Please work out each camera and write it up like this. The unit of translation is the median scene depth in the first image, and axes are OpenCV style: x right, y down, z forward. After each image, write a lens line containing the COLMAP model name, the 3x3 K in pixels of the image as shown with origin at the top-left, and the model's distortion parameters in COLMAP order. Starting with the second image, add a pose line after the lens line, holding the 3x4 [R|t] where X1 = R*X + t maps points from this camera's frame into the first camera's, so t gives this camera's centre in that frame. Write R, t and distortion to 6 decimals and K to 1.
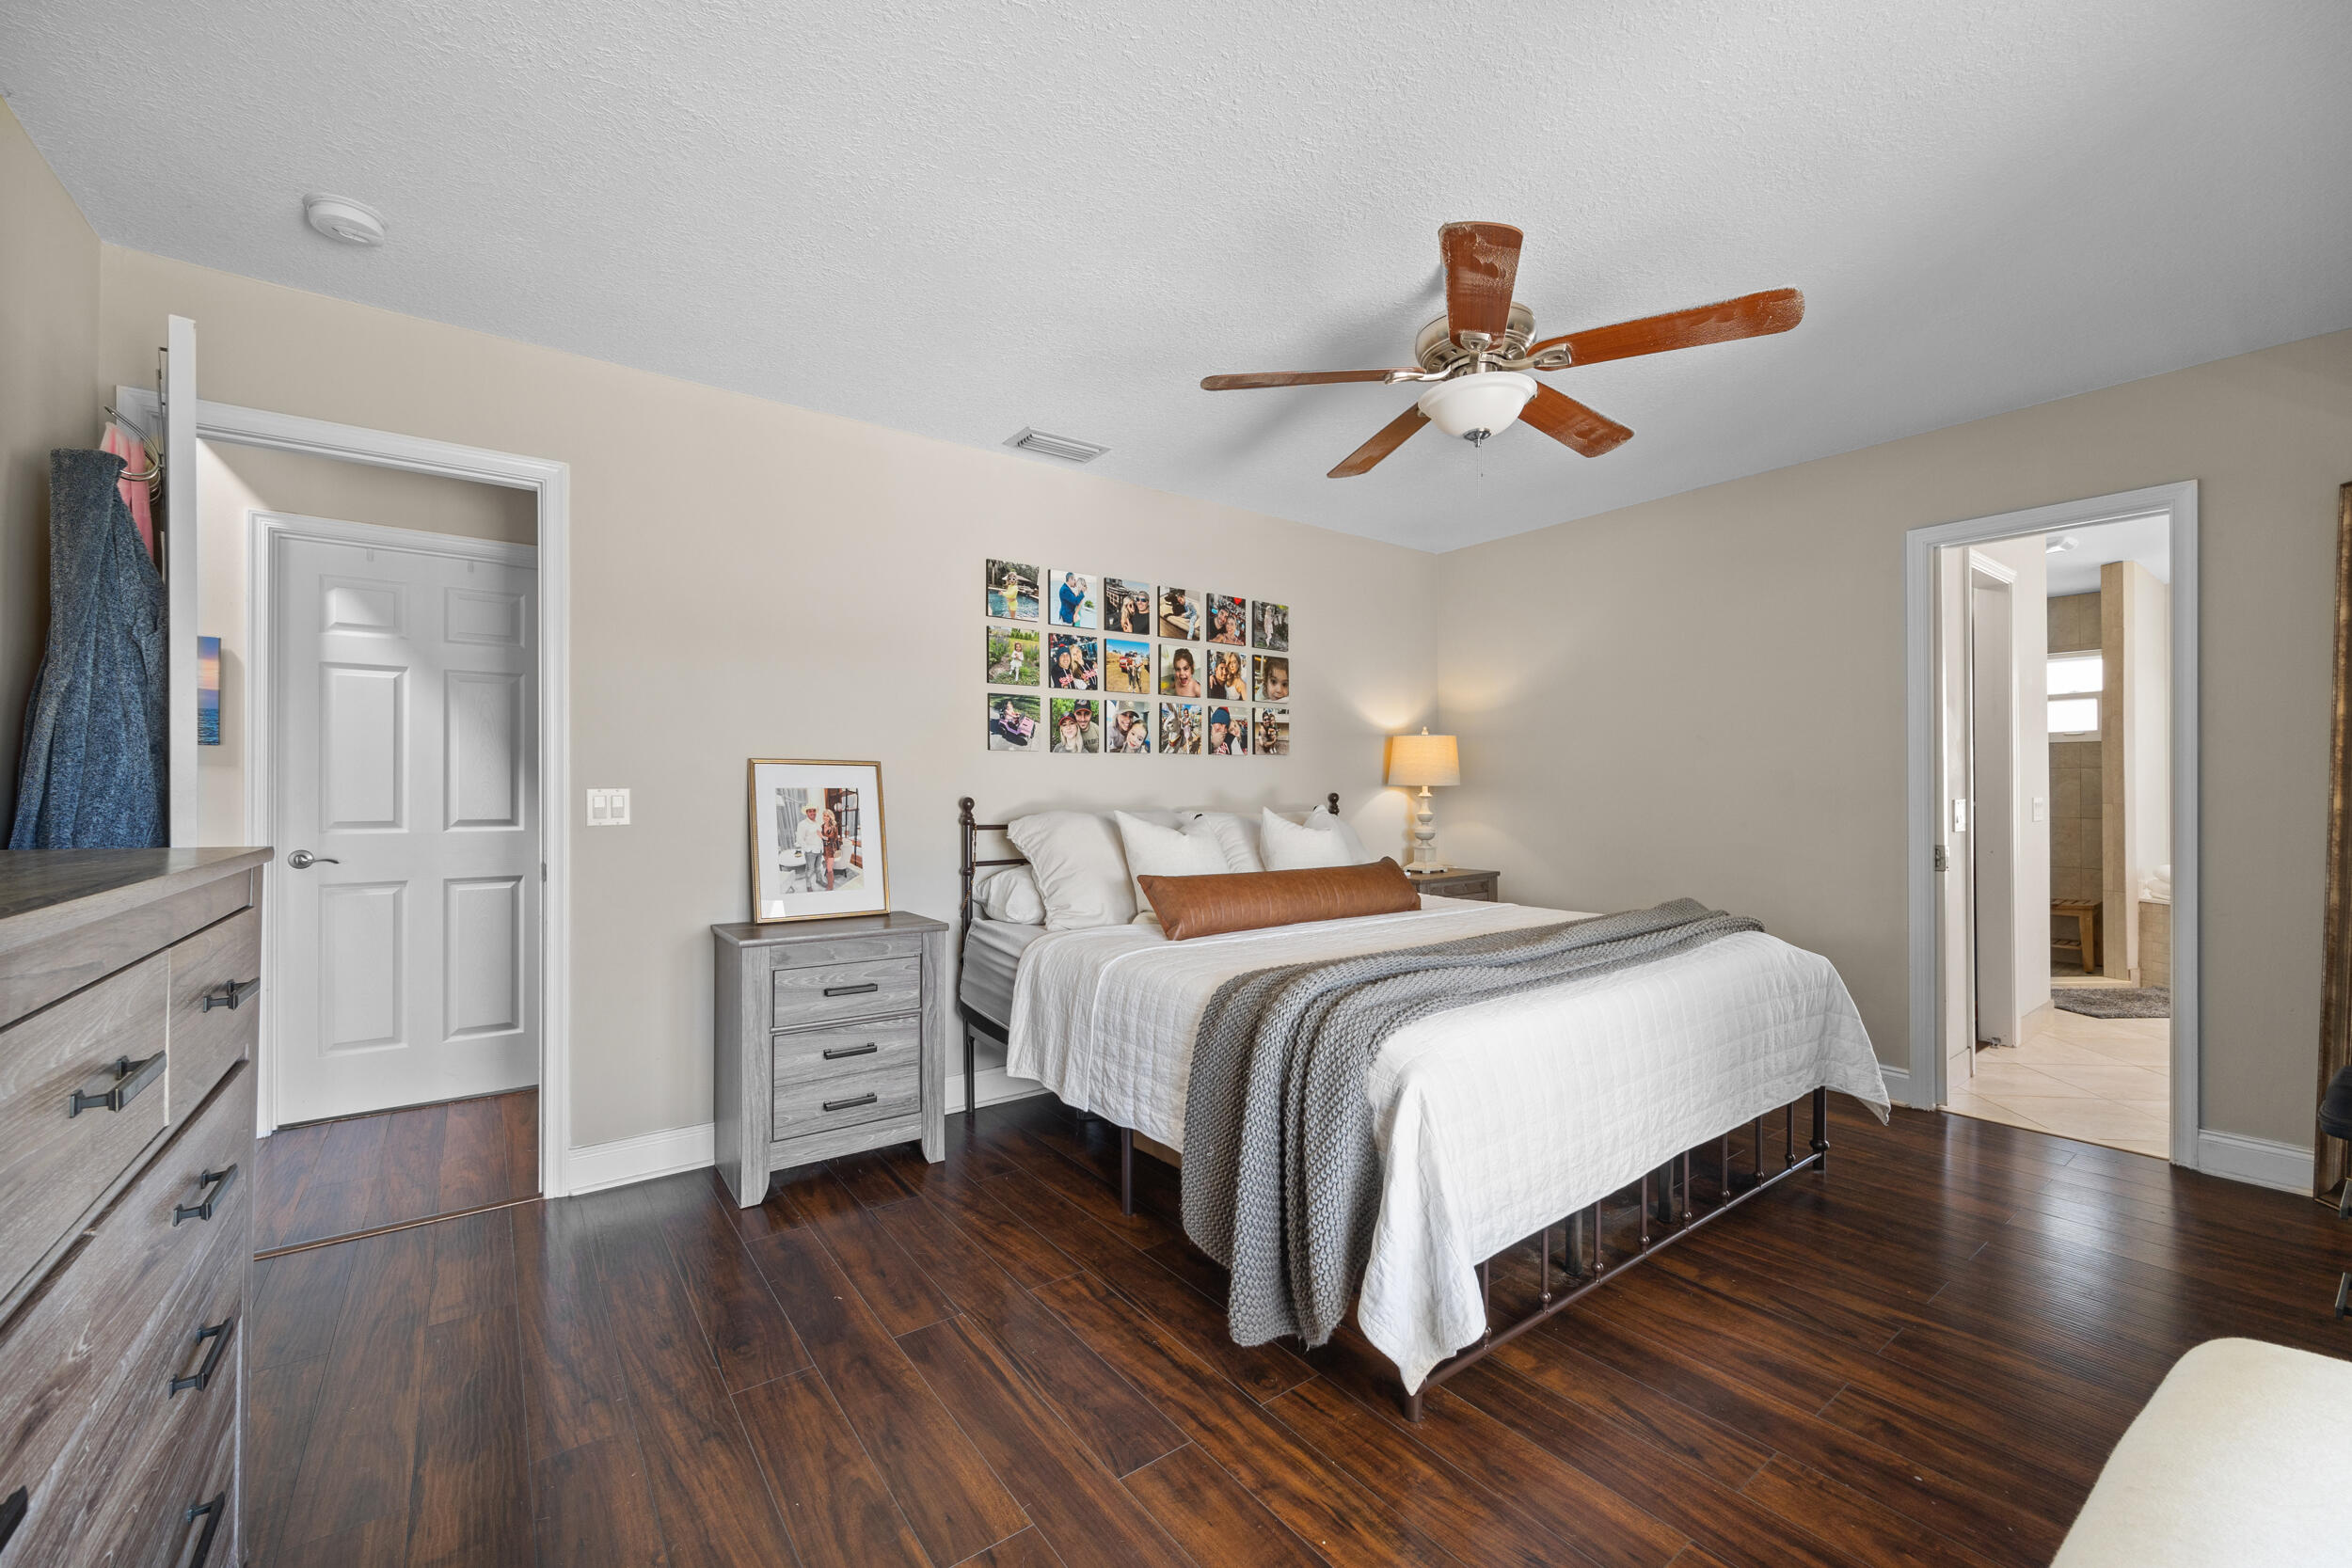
lens RADIAL K [[952.4, 0, 1181.4], [0, 952.4, 782.8], [0, 0, 1]] dist [0.000525, -0.000091]
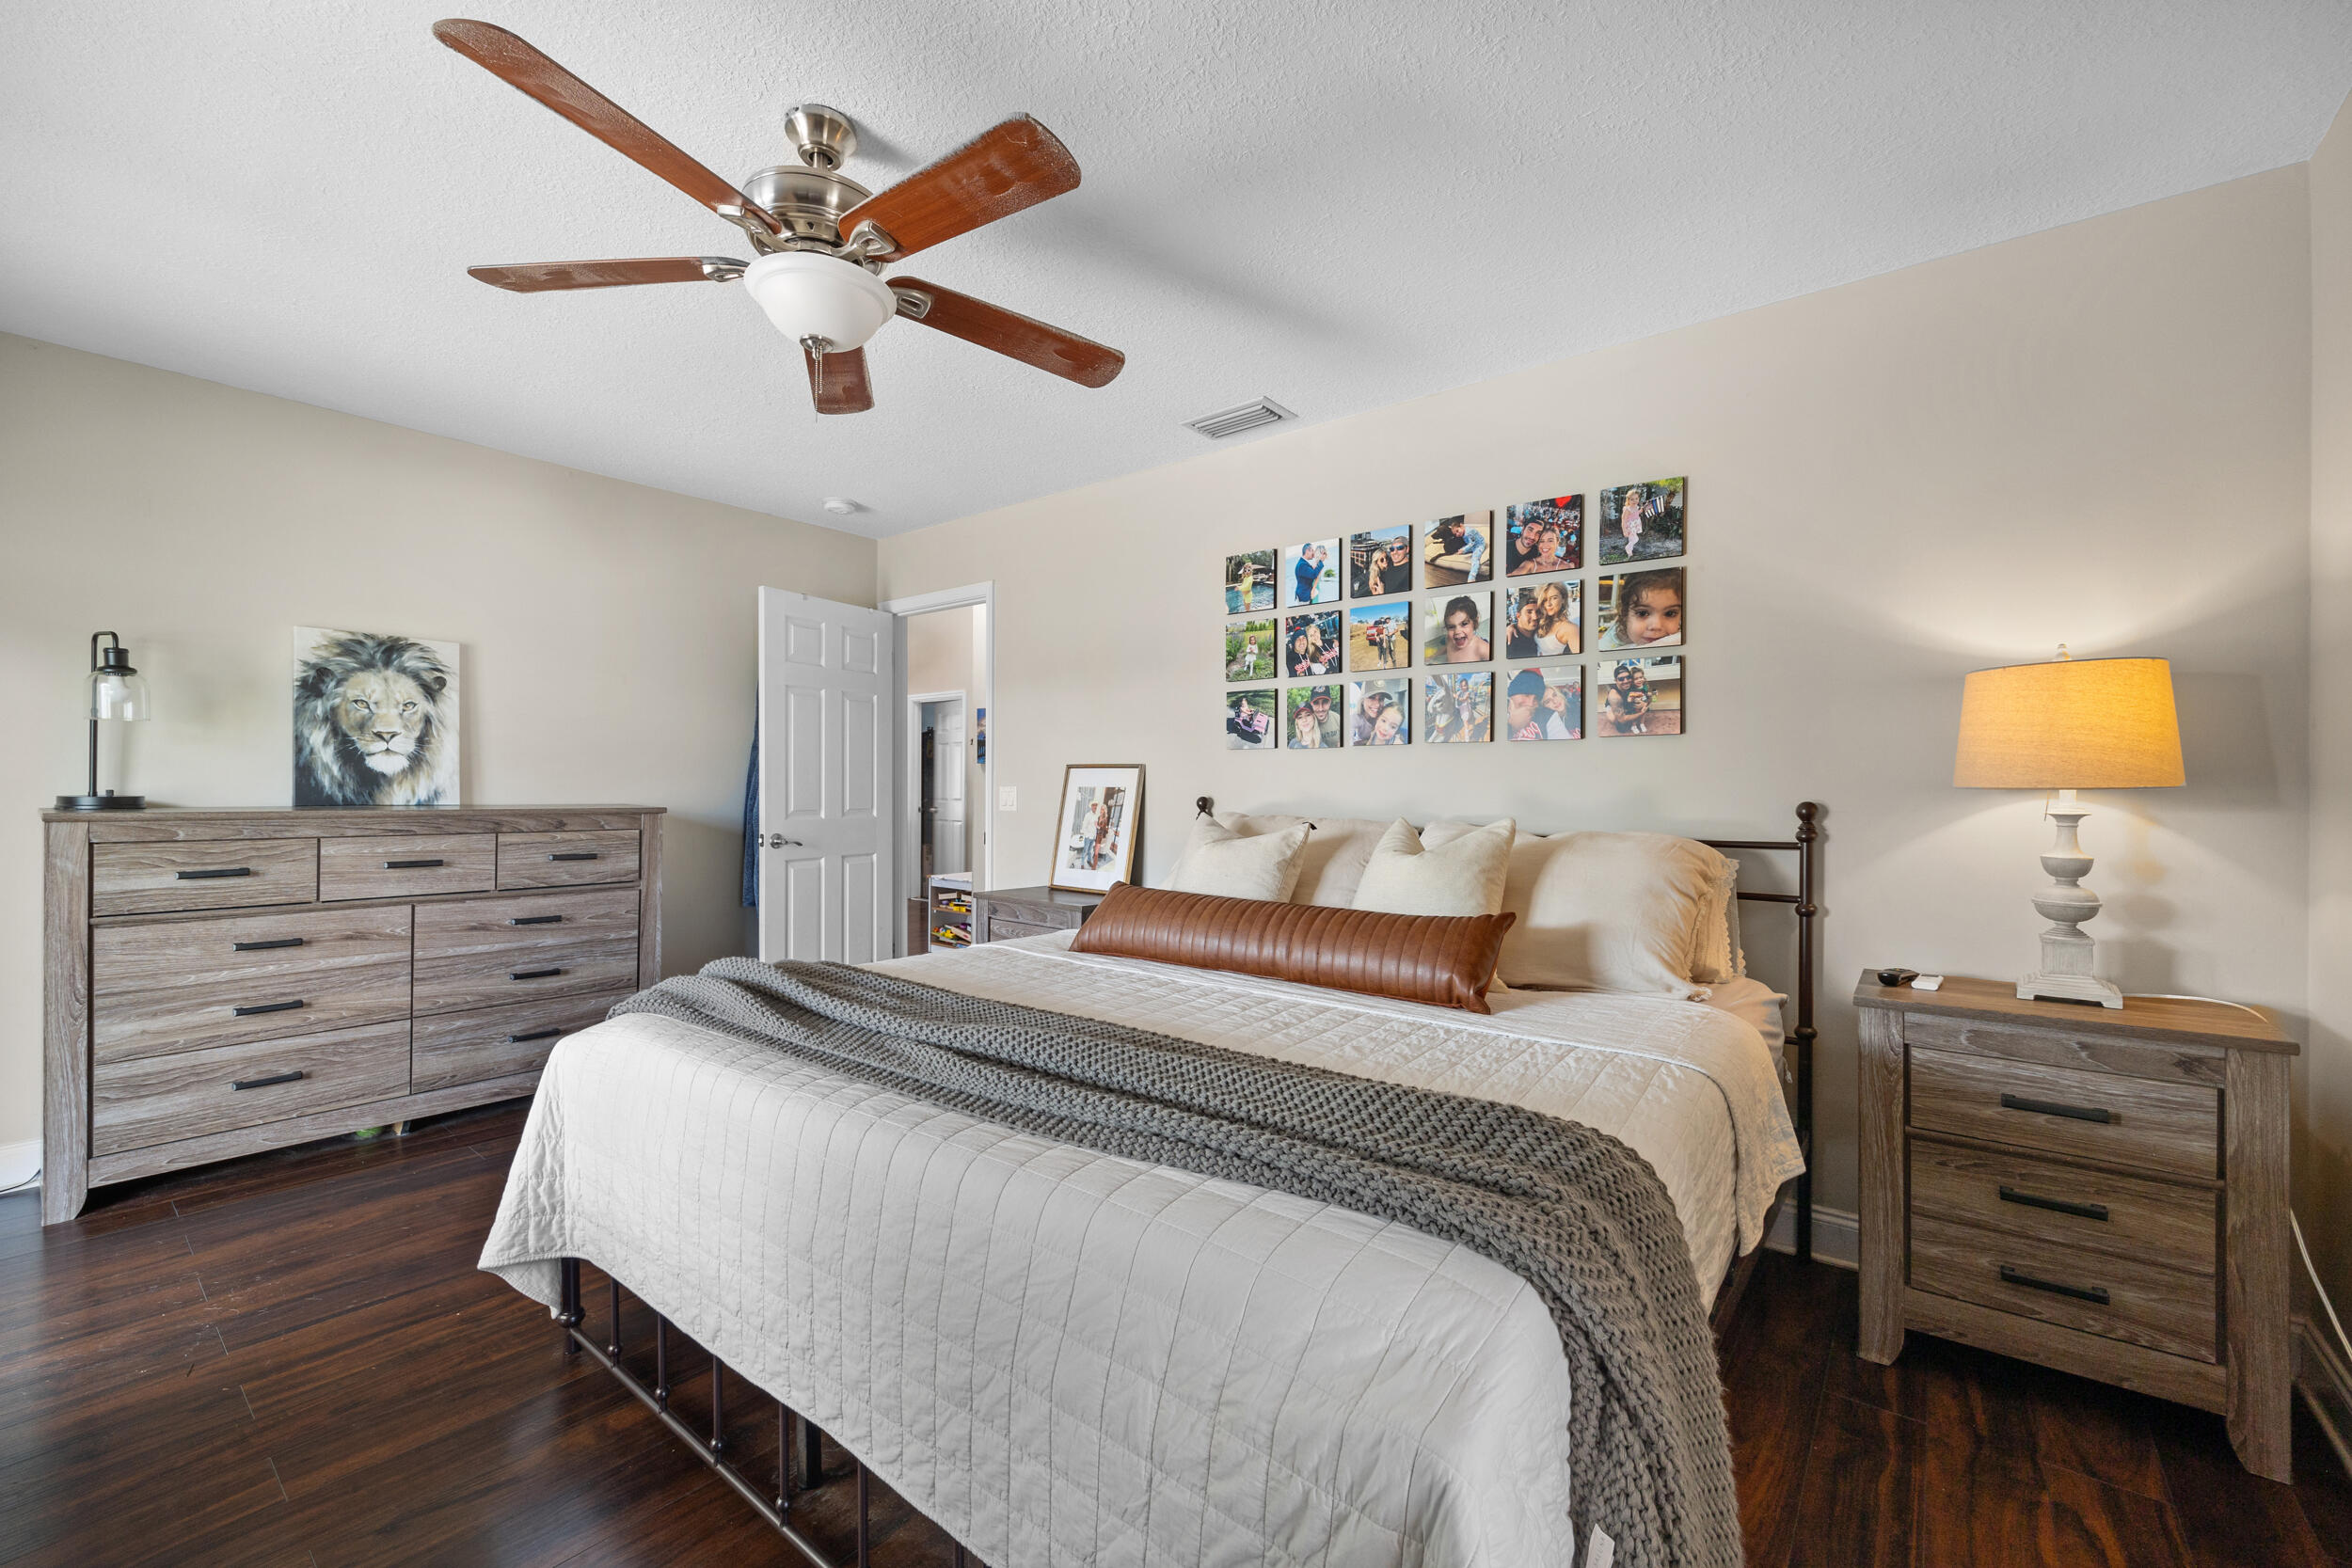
lens RADIAL K [[952.4, 0, 1181.4], [0, 952.4, 782.8], [0, 0, 1]] dist [0.000525, -0.000091]
pose [[0.249414, 0.001459, -0.968396, 0.699041], [0.001855, 0.999996, 0.001984, -0.001641], [0.968395, -0.002292, 0.249410, 0.659828]]
